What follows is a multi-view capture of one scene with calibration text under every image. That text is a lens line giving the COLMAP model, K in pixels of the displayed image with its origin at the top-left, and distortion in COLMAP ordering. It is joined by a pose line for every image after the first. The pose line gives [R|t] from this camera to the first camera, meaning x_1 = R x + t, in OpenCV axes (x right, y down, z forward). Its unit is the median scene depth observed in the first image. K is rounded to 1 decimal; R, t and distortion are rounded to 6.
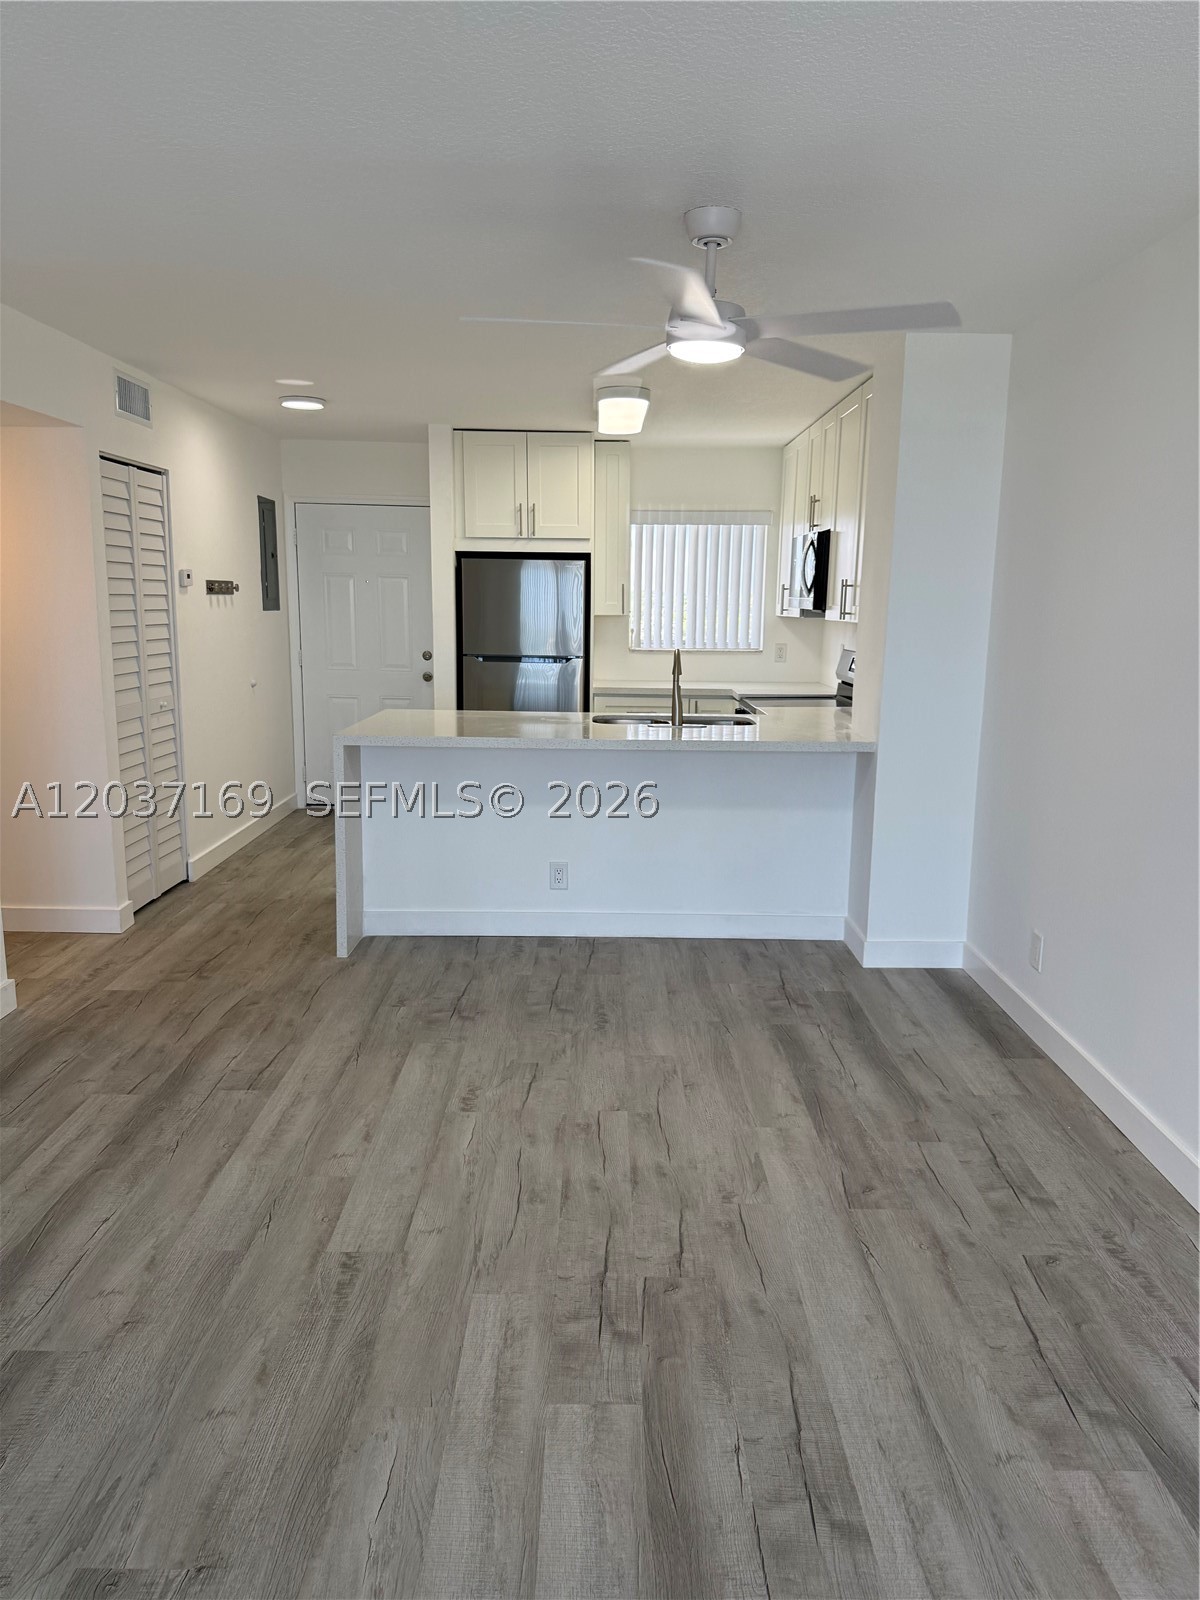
lens RADIAL K [[1139.7, 0, 609.7], [0, 1139.7, 816.0], [0, 0, 1]] dist [0.069934, -0.095985]
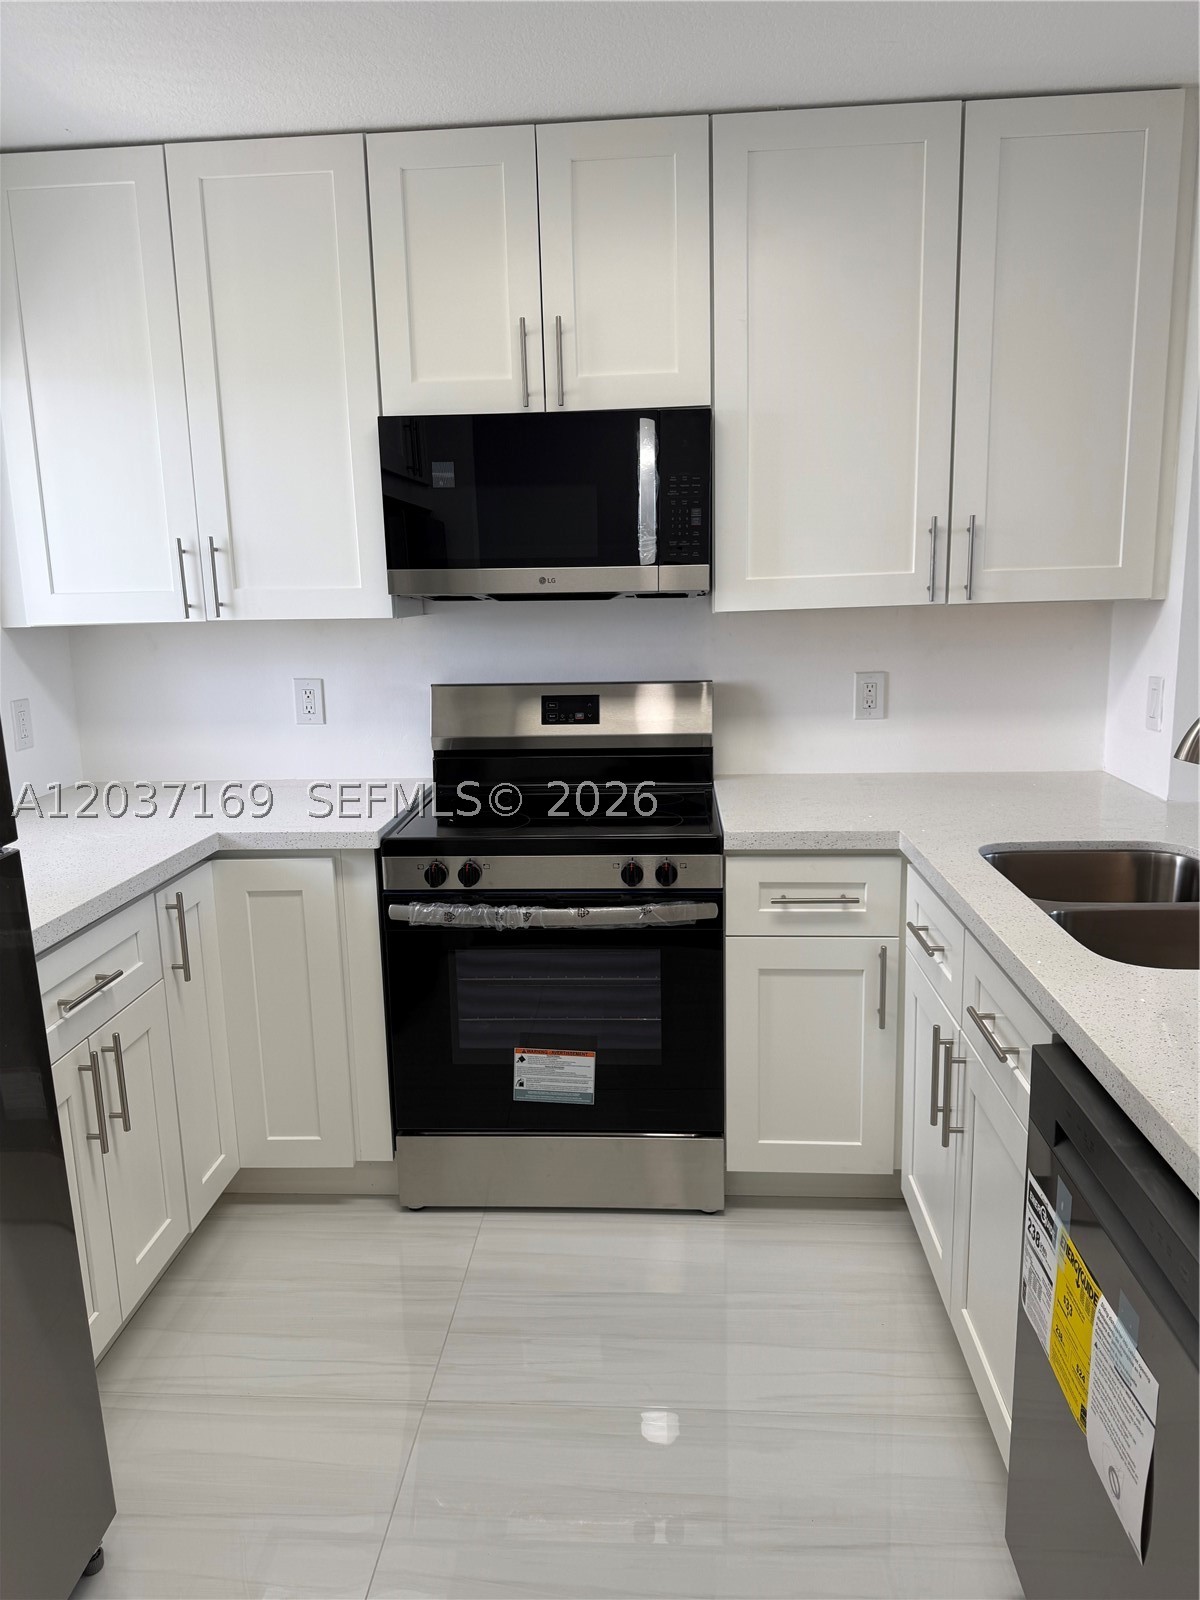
lens RADIAL K [[1139.7, 0, 603.3], [0, 1139.7, 810.5], [0, 0, 1]] dist [0.069934, -0.095985]
pose [[0.070945, -0.209834, 0.975160, -0.299235], [0.211436, 0.958571, 0.190882, -0.210820], [-0.974814, 0.192641, 0.112372, 1.109816]]
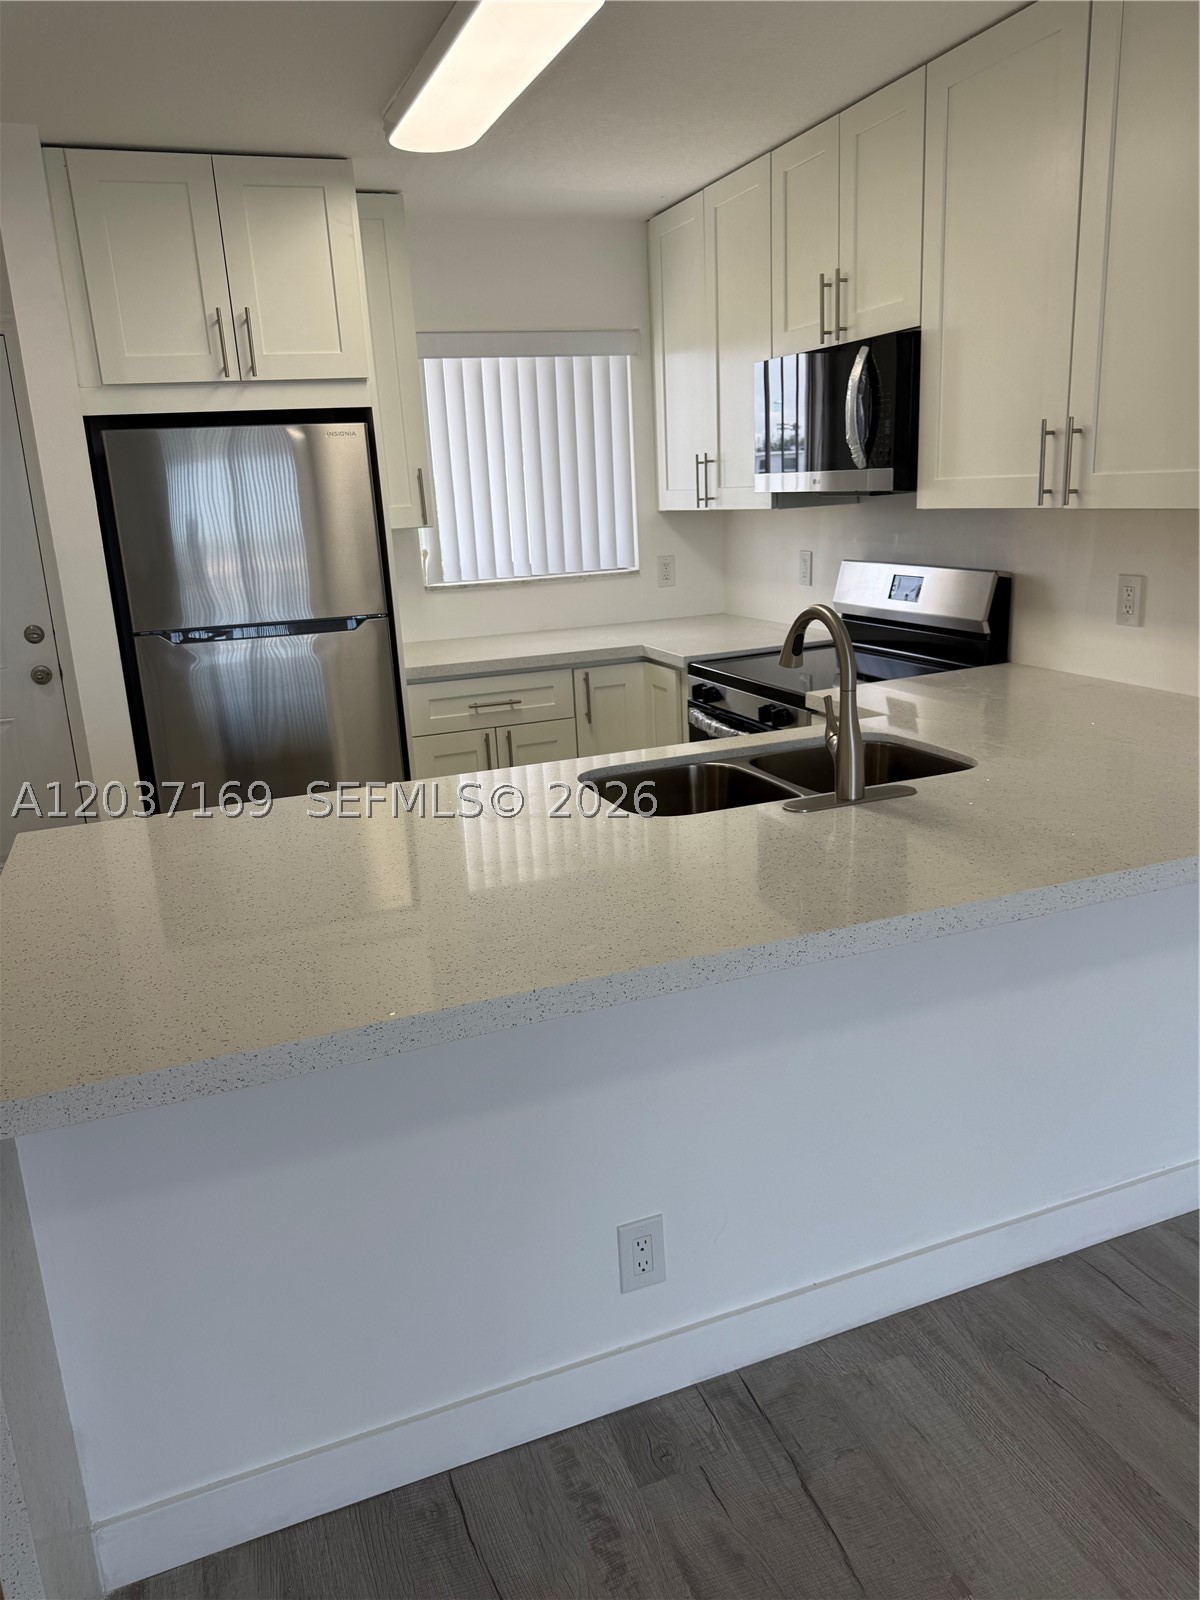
lens RADIAL K [[1139.7, 0, 589.3], [0, 1139.7, 797.9], [0, 0, 1]] dist [0.069934, -0.095985]
pose [[0.935967, -0.149064, 0.318974, -0.147106], [0.125622, 0.987713, 0.092968, -0.121071], [-0.328913, -0.046944, 0.943193, 0.612886]]
